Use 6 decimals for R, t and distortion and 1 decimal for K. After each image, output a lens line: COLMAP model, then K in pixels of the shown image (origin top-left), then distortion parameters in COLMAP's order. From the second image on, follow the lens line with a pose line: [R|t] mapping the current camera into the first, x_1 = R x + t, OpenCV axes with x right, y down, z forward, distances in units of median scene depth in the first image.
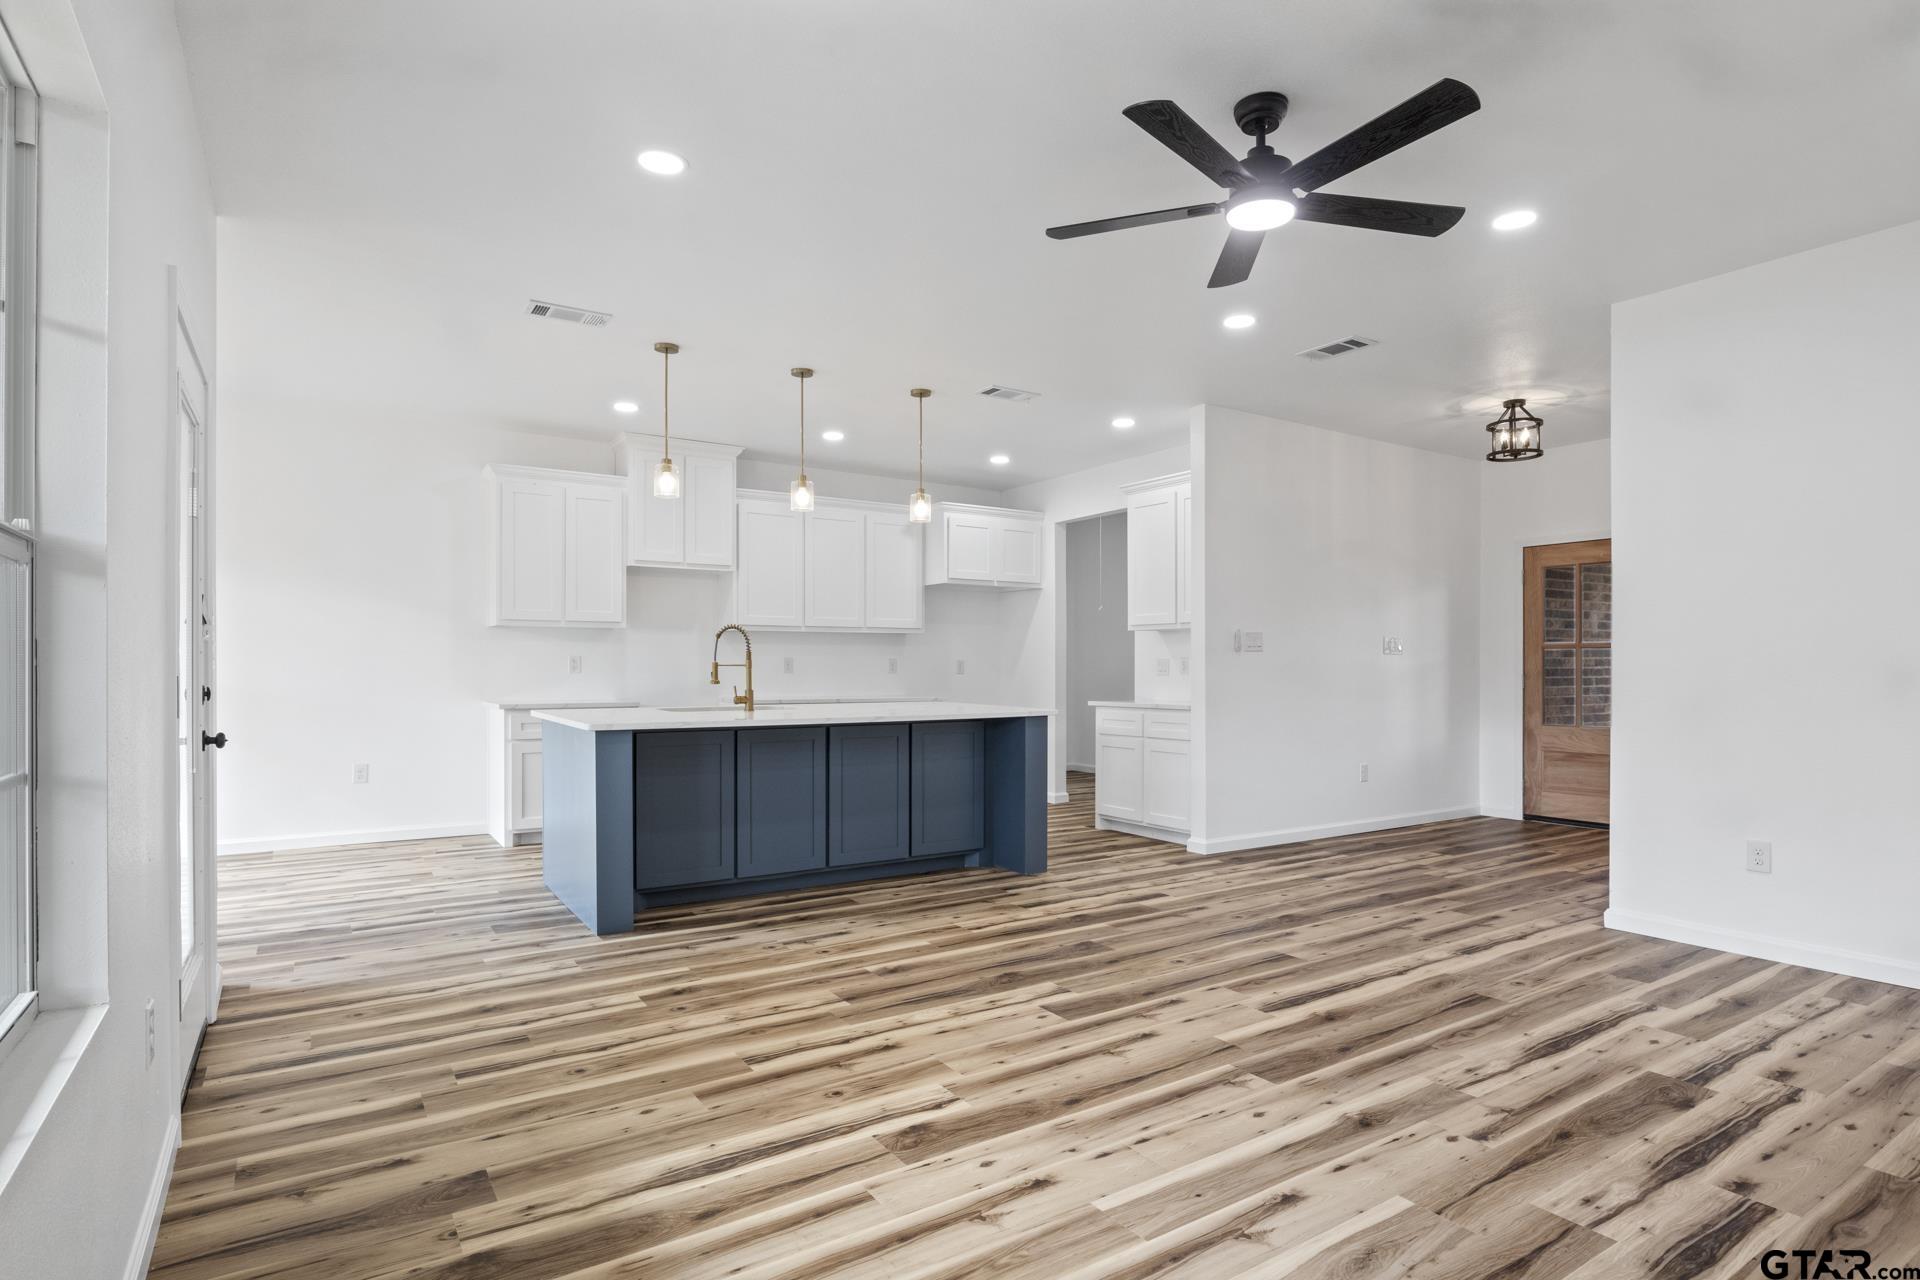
lens RADIAL K [[993.3, 0, 958.7], [0, 993.3, 673.6], [0, 0, 1]] dist [-0.005824, -0.002545]
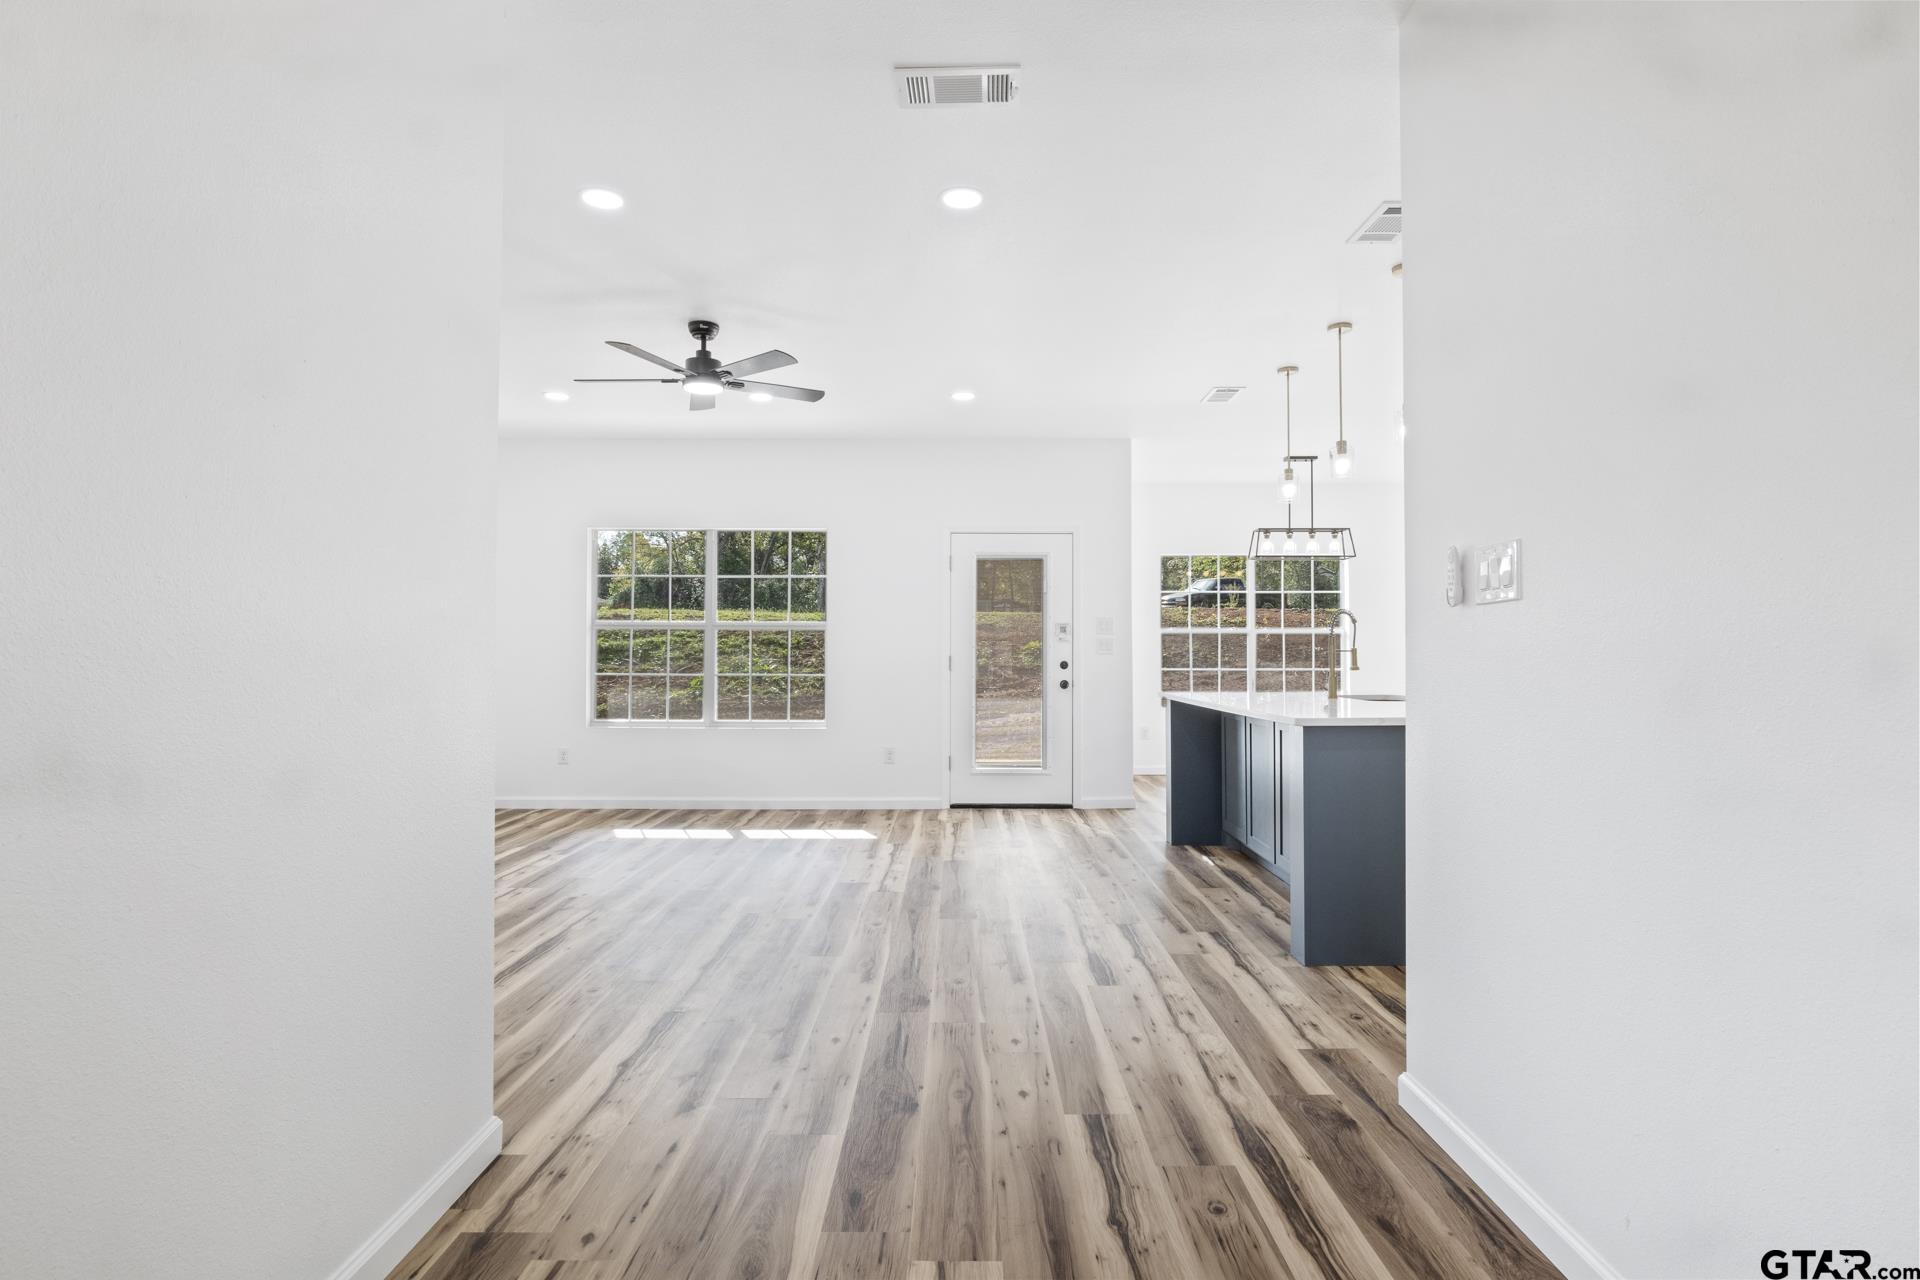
lens RADIAL K [[993.3, 0, 984.2], [0, 993.3, 643.0], [0, 0, 1]] dist [-0.005824, -0.002545]
pose [[-0.529821, -0.012184, -0.848022, 0.993900], [-0.010448, 0.999915, -0.007839, -0.007064], [0.848045, 0.004707, -0.529903, 1.539995]]
